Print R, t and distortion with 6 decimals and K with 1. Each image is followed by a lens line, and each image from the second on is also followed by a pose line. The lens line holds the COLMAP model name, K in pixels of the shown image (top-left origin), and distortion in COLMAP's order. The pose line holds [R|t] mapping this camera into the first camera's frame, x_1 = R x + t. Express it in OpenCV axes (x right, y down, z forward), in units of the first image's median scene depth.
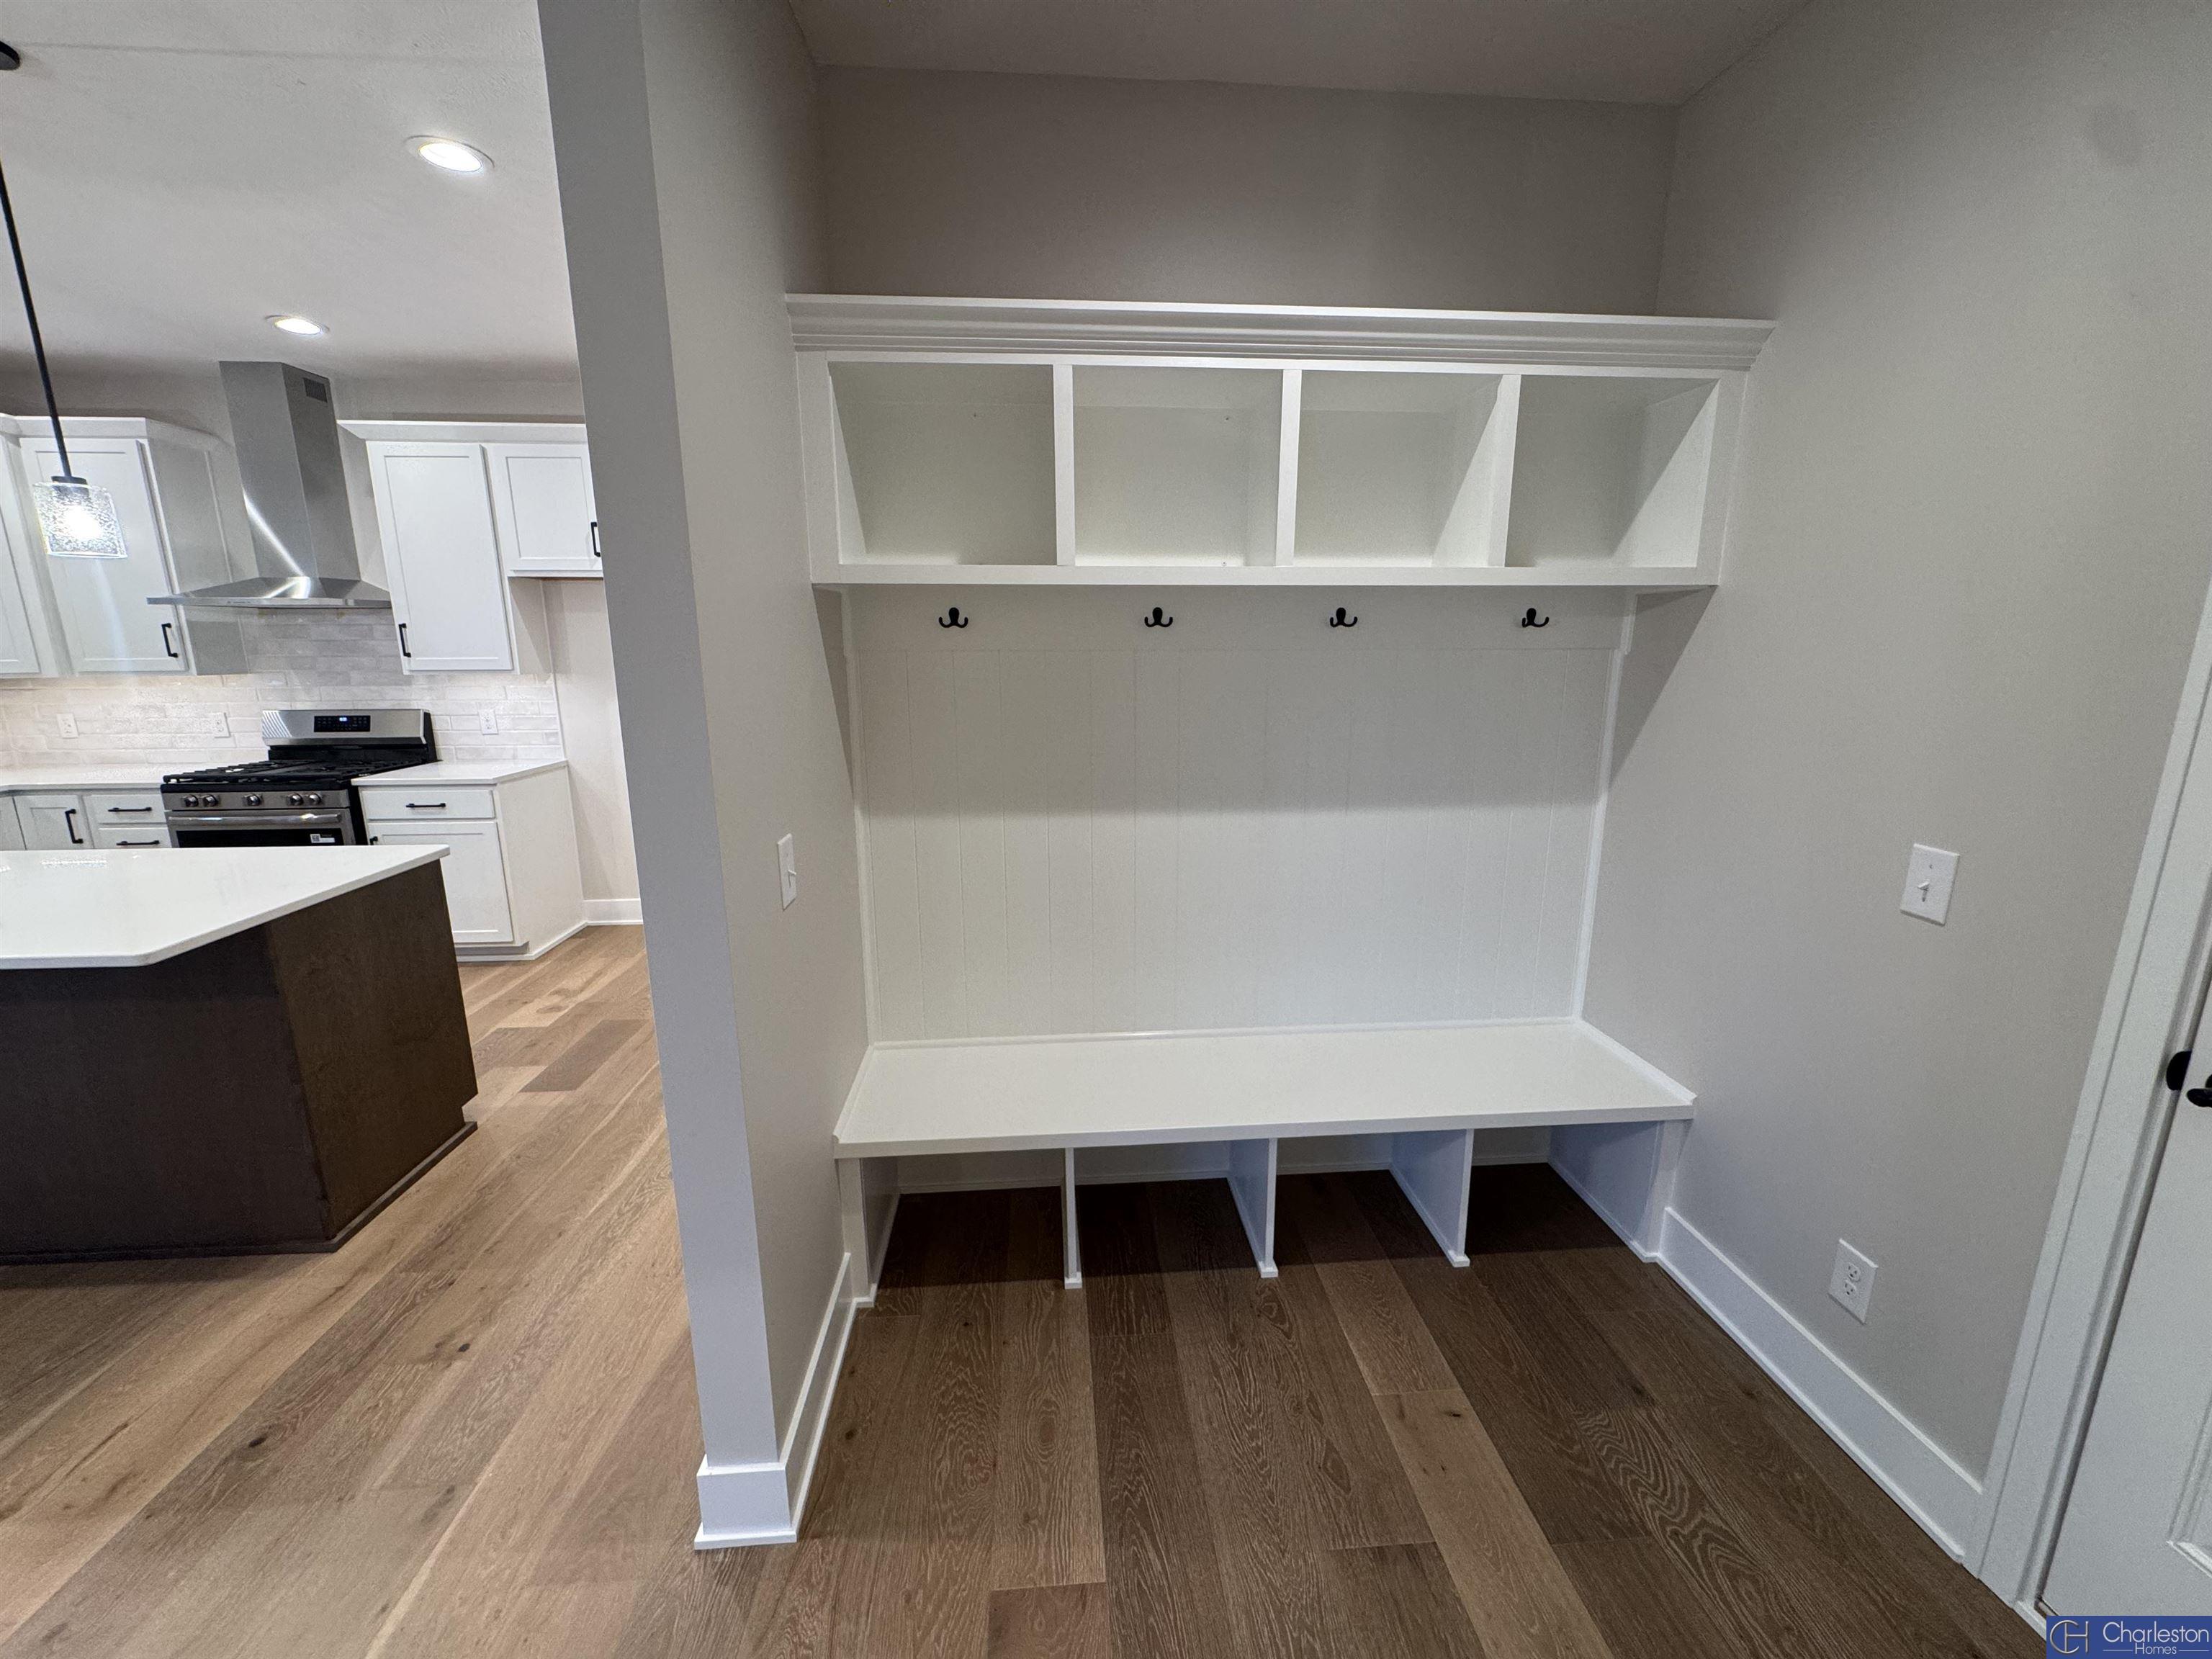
lens RADIAL K [[871.1, 0, 1106.0], [0, 871.1, 829.5], [0, 0, 1]] dist [-0.003047, -0.000308]
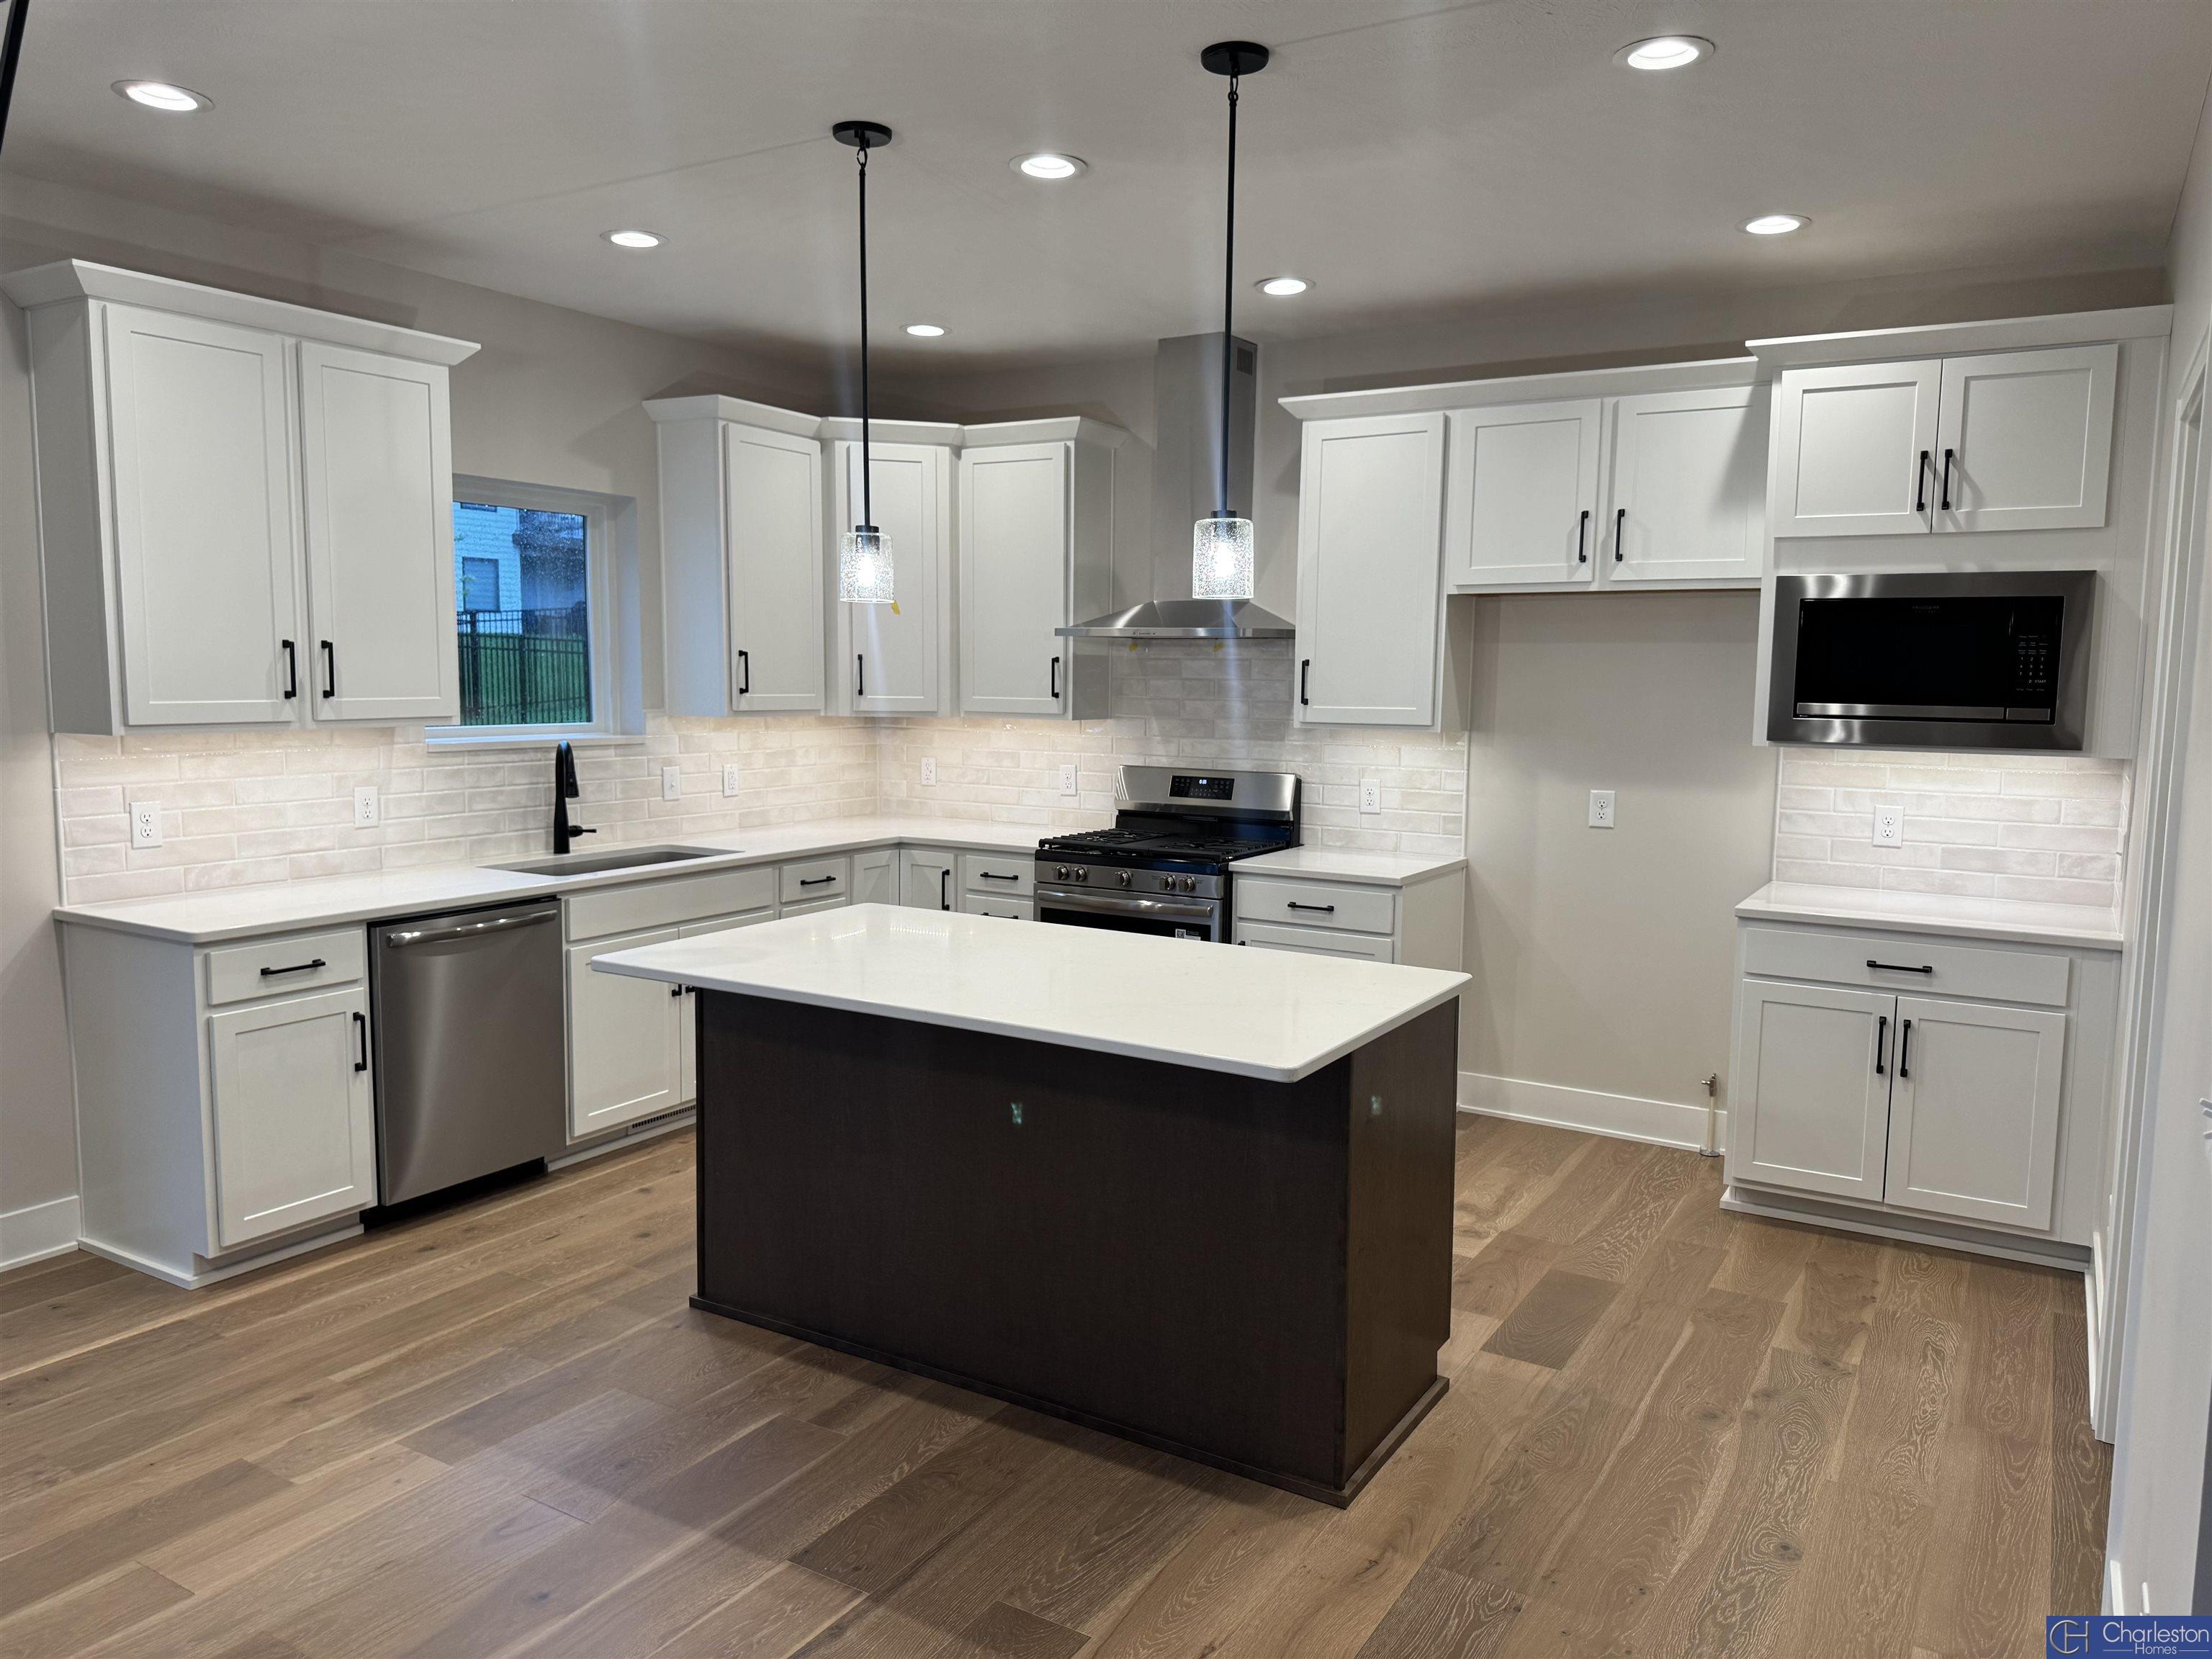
lens RADIAL K [[1536.4, 0, 1118.3], [0, 1536.4, 830.5], [0, 0, 1]] dist [0.087450, -0.125431]
pose [[0.816835, 0.072235, -0.572331, -0.183175], [-0.134701, 0.988586, -0.067474, 0.017517], [0.560924, 0.132208, 0.817242, -0.146567]]
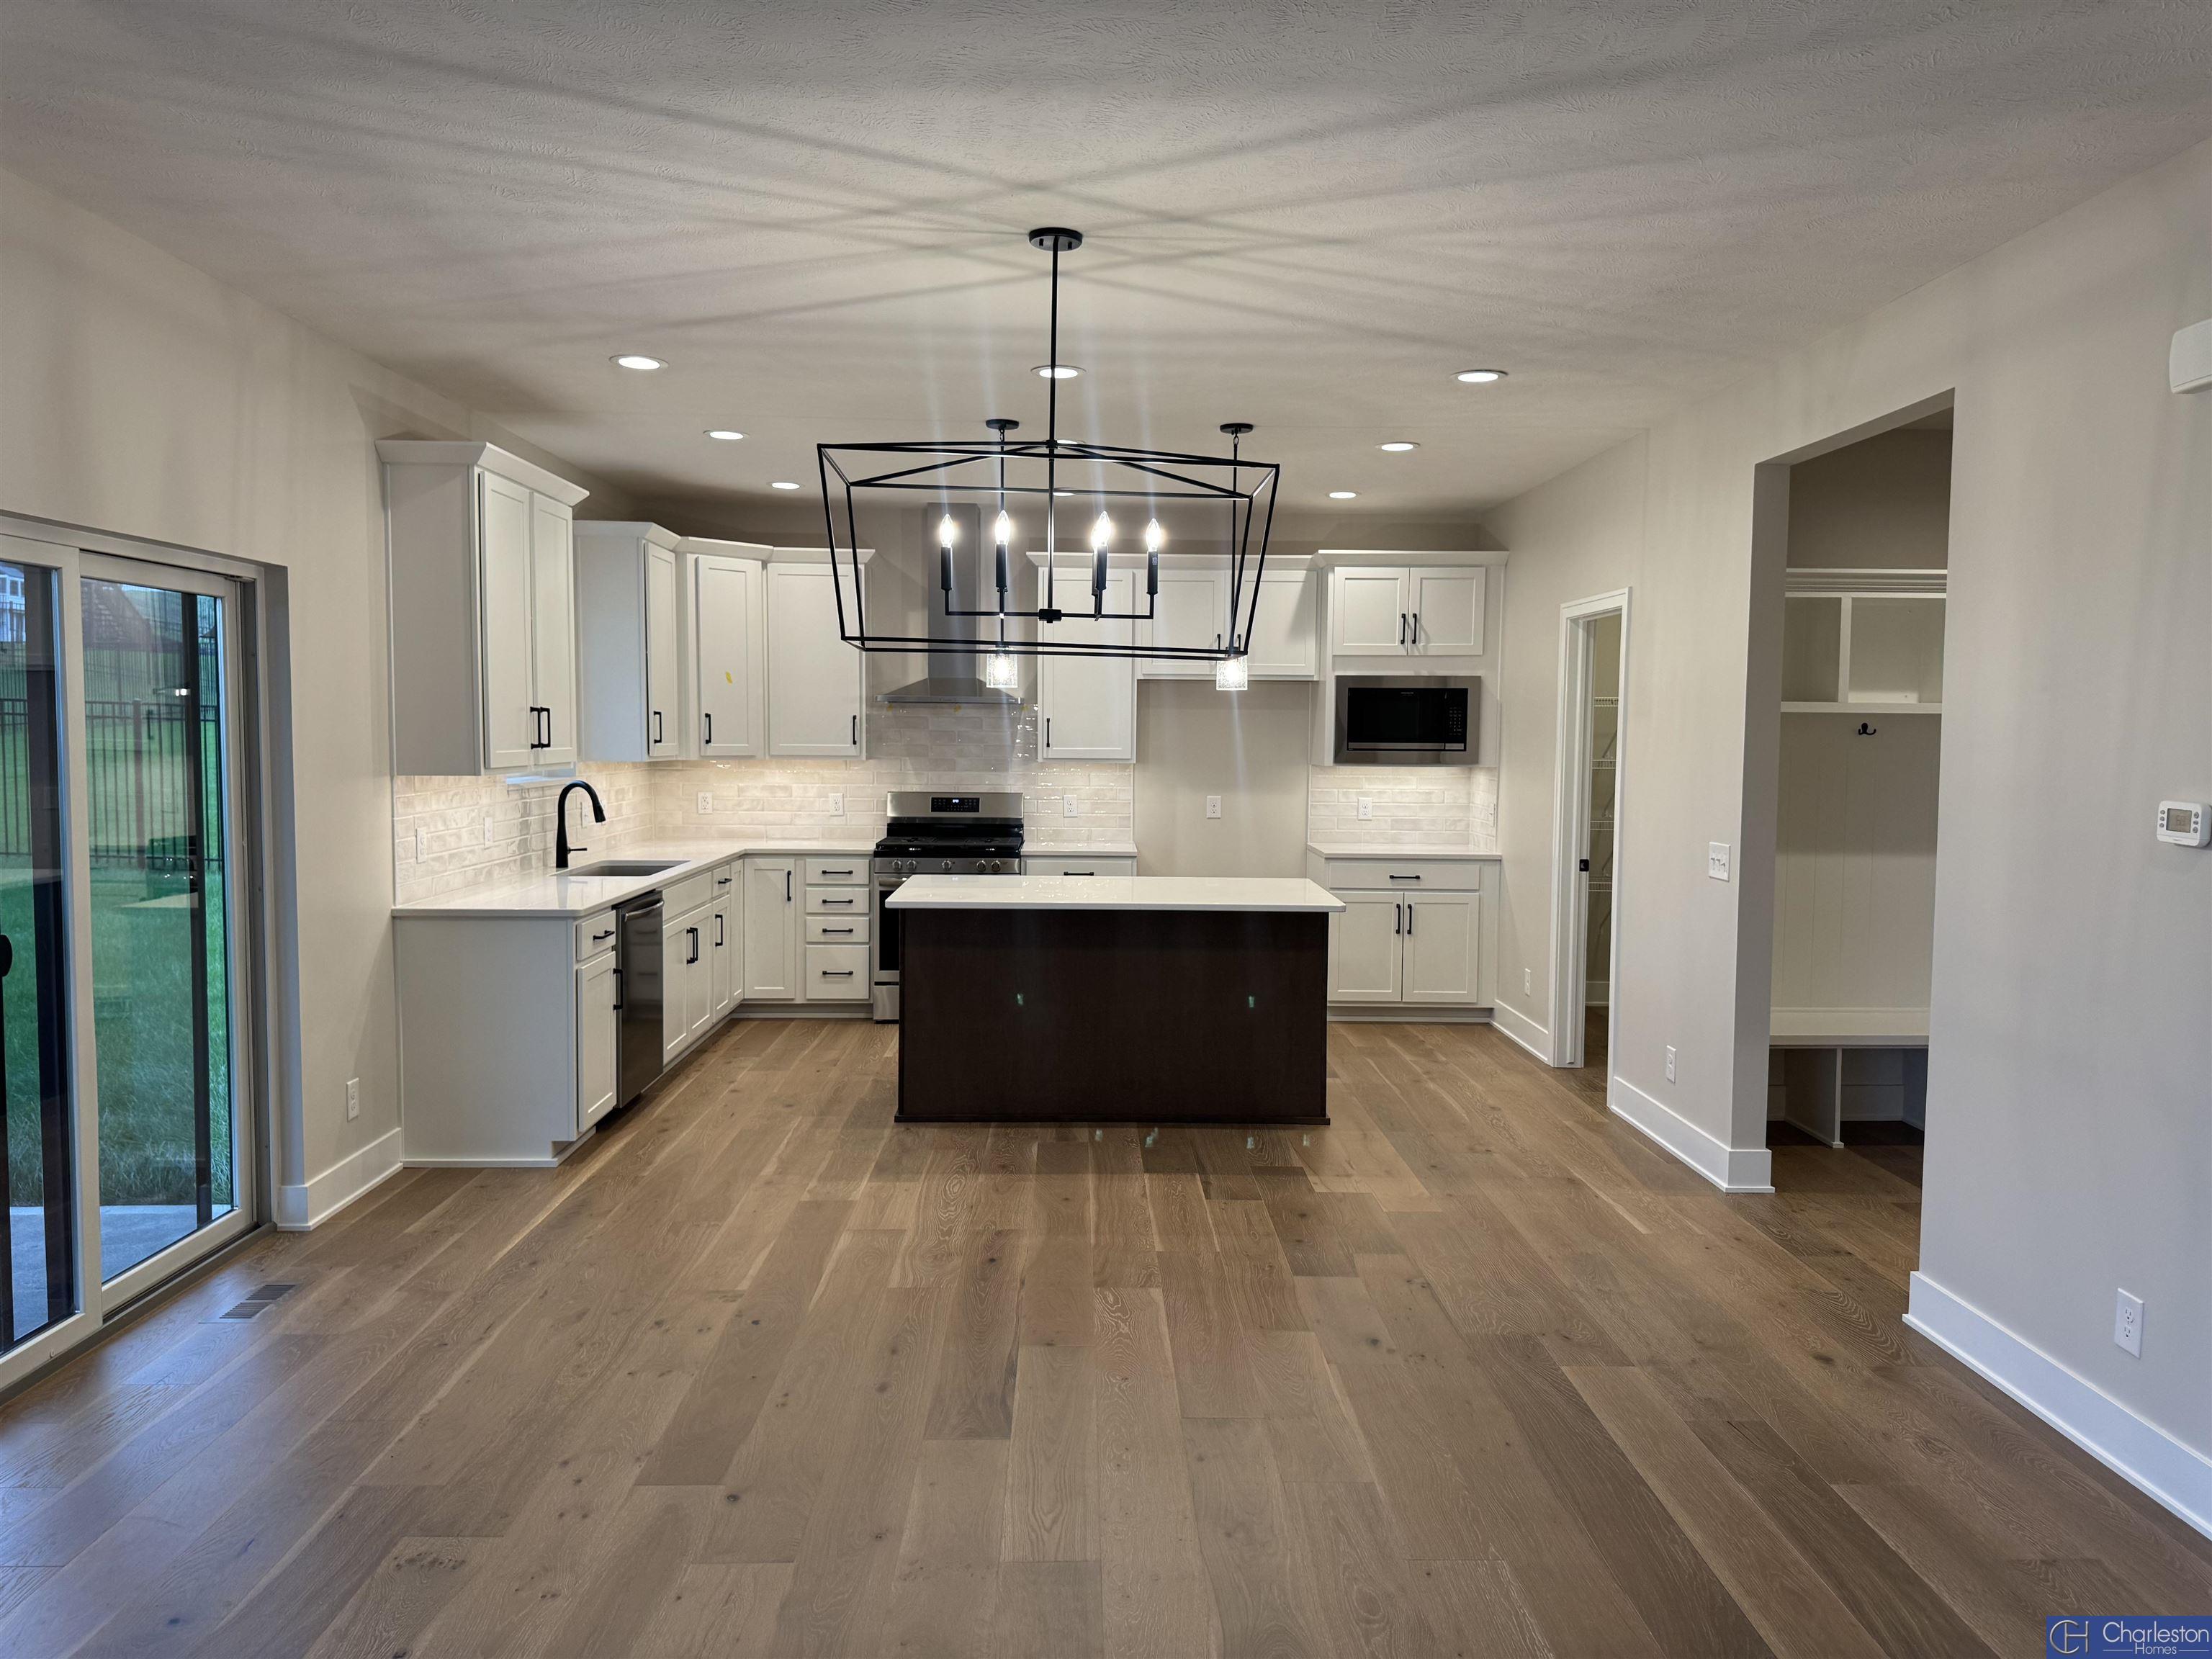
lens RADIAL K [[1536.4, 0, 1118.3], [0, 1536.4, 830.5], [0, 0, 1]] dist [0.087450, -0.125431]
pose [[0.998880, 0.013848, -0.045242, -0.638565], [-0.020258, 0.989304, -0.144457, 0.207667], [0.042758, 0.145212, 0.988476, -1.011073]]
